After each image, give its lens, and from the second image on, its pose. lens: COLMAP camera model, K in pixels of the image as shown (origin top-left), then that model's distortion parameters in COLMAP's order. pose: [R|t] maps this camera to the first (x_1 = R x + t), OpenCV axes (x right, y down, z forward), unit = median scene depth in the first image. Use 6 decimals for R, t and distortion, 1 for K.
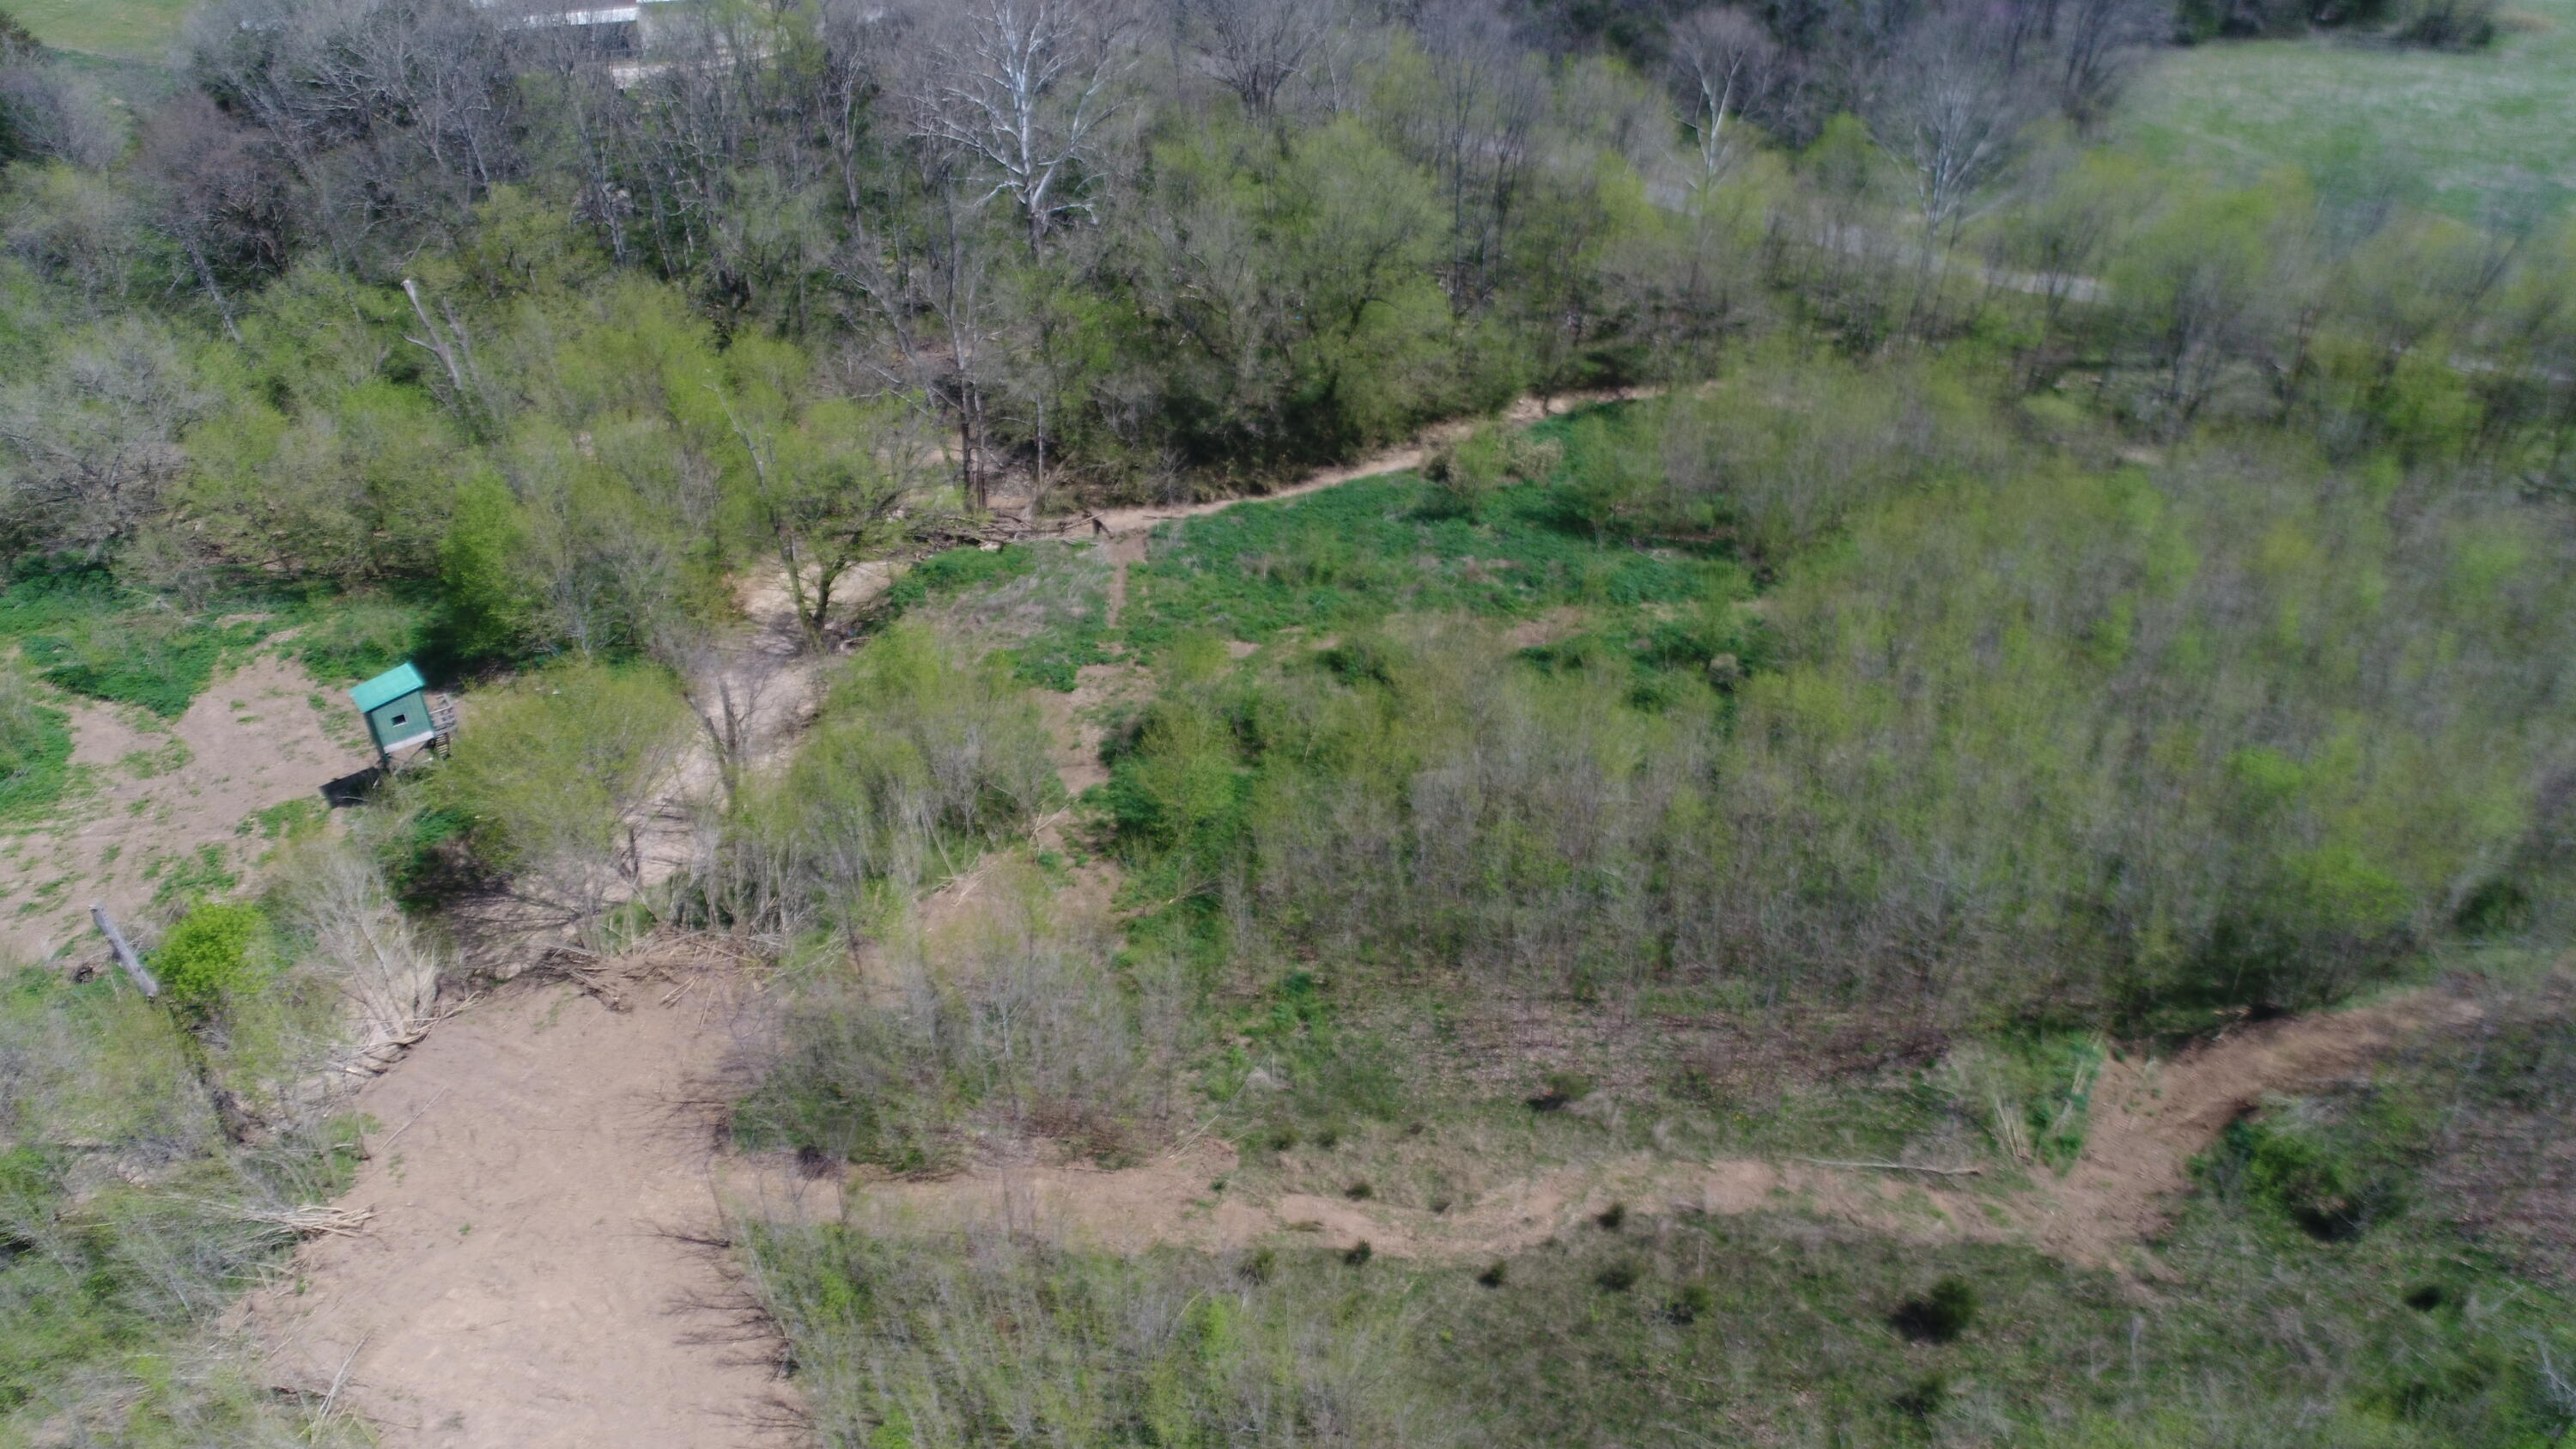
lens RADIAL K [[1727.4, 0, 1286.4], [0, 1727.4, 741.4], [0, 0, 1]] dist [-0.002177, 0.002214]
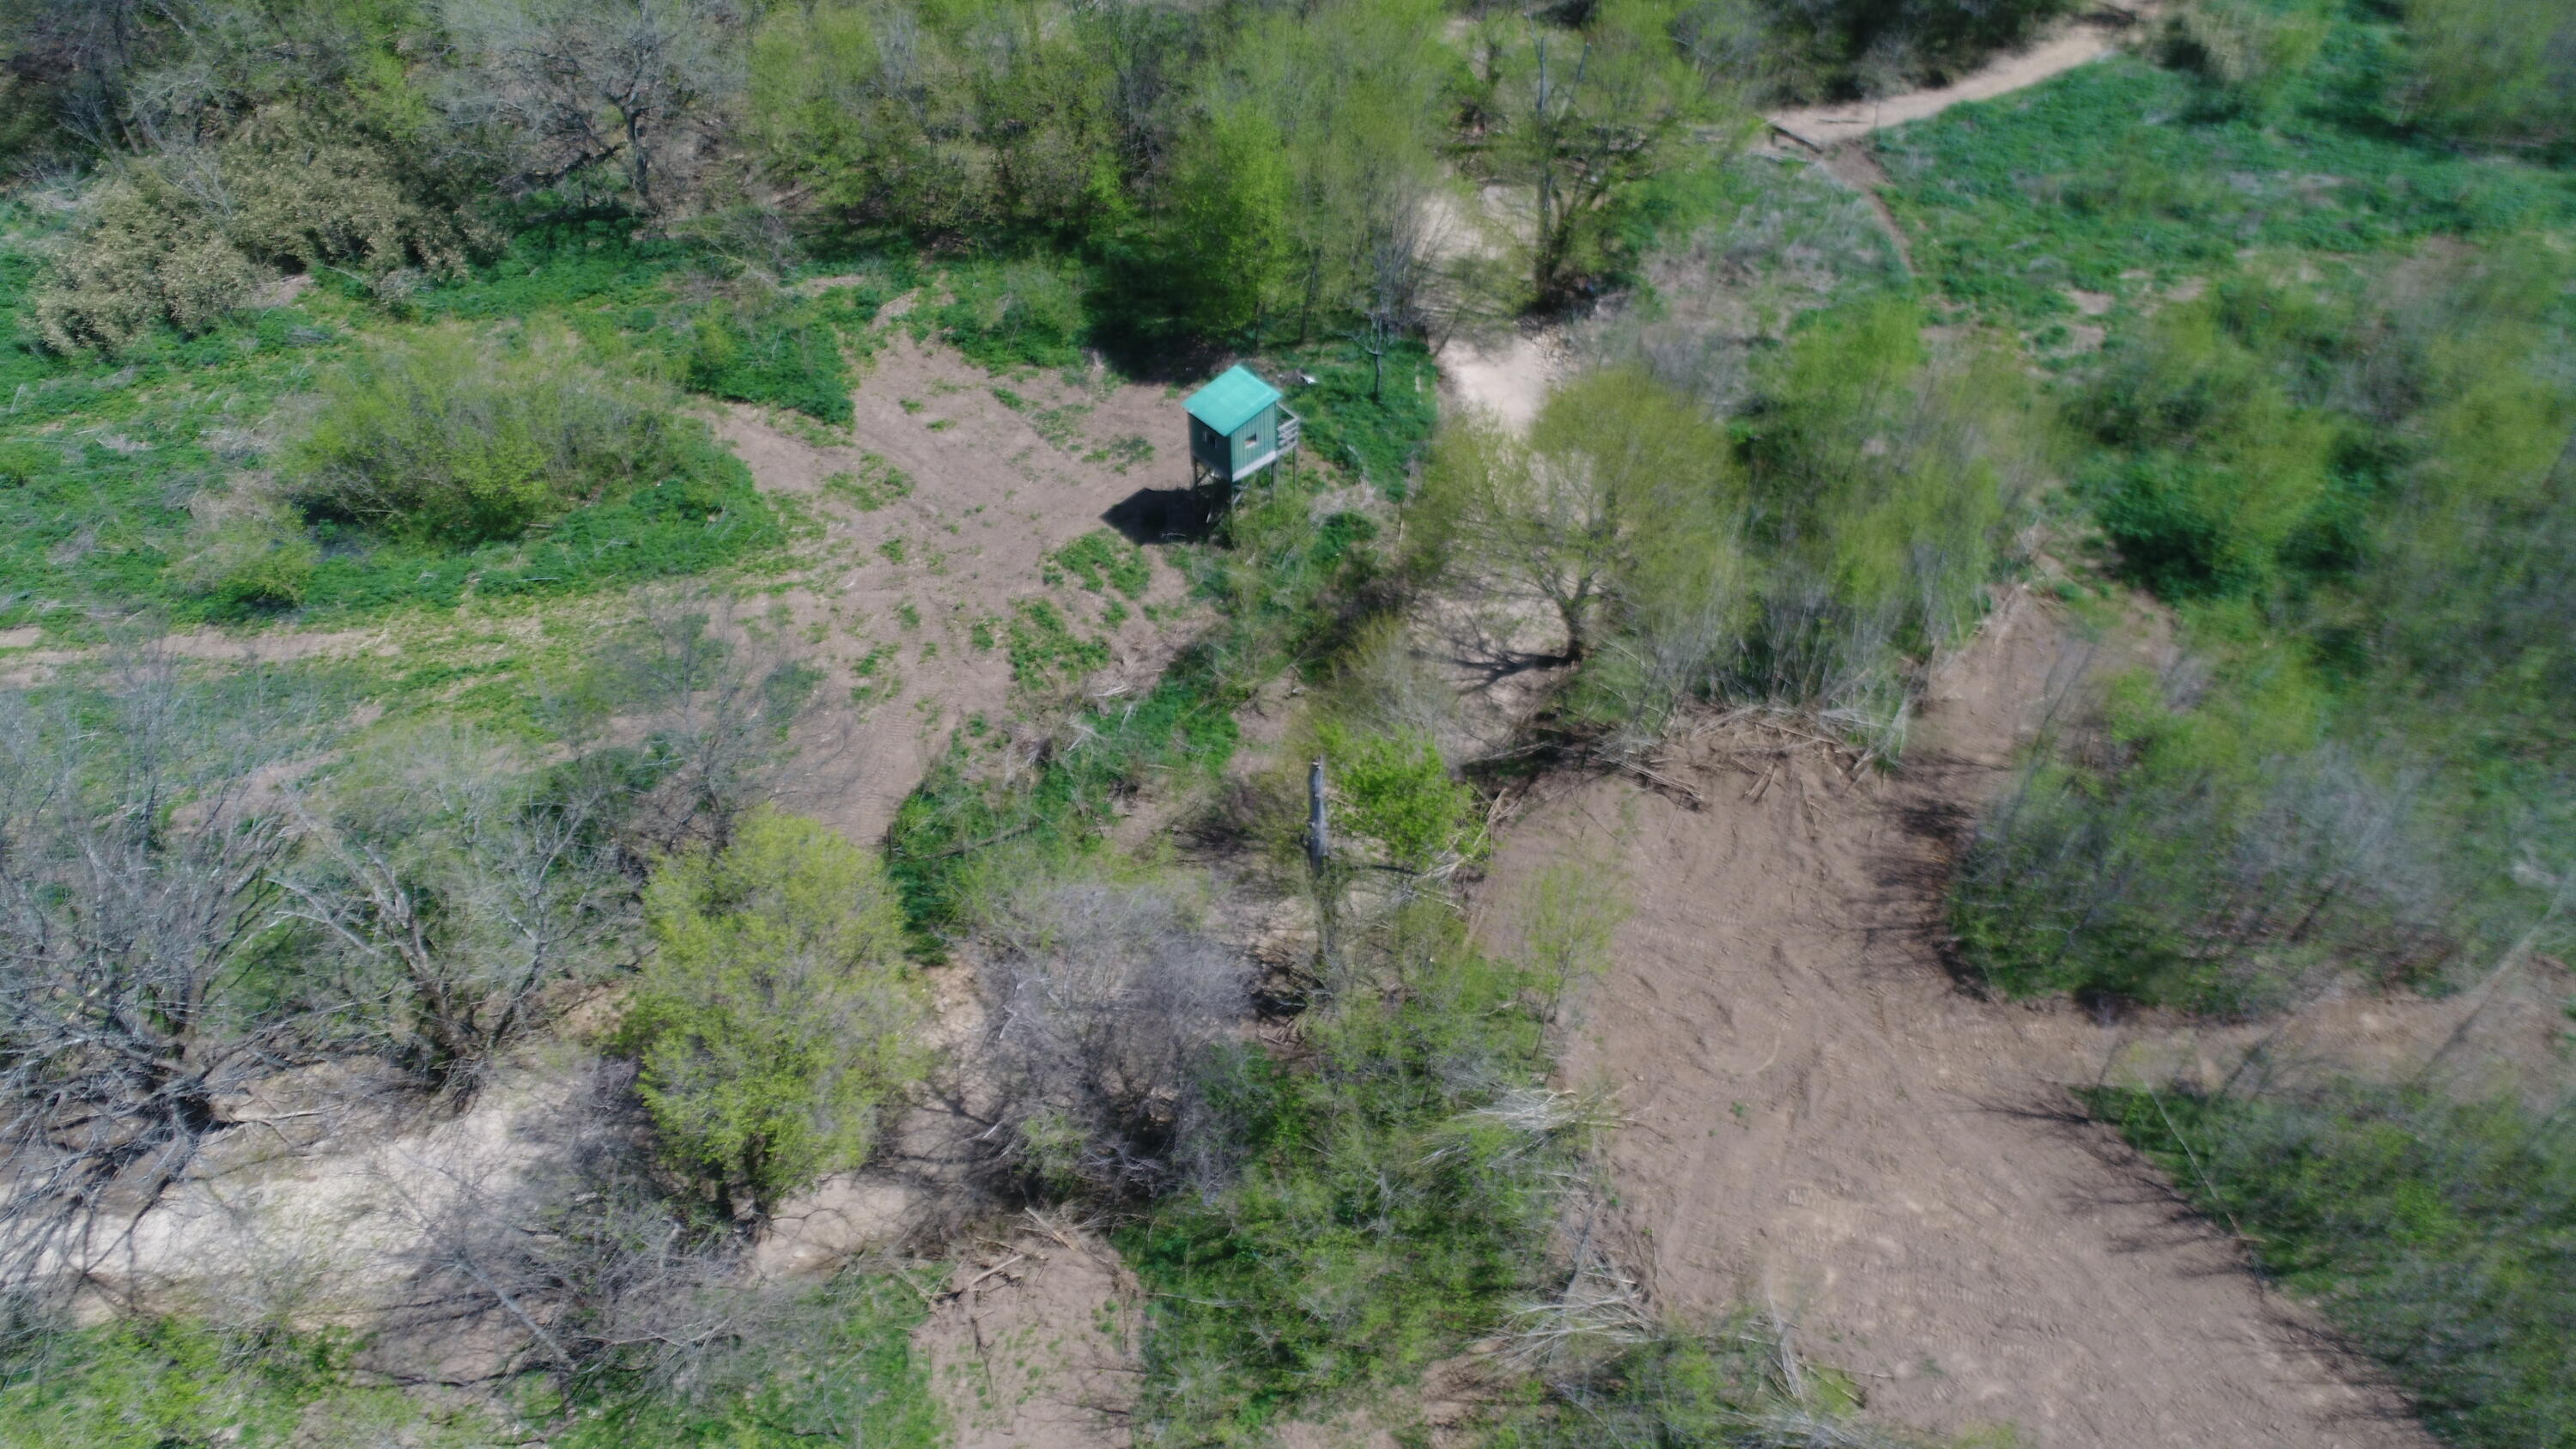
lens RADIAL K [[1727.4, 0, 1282.0], [0, 1727.4, 735.6], [0, 0, 1]] dist [-0.002177, 0.002214]
pose [[0.997951, -0.037515, 0.051839, -0.482158], [0.023049, 0.966476, 0.255720, -0.075204], [-0.059694, -0.254001, 0.965360, 0.161541]]
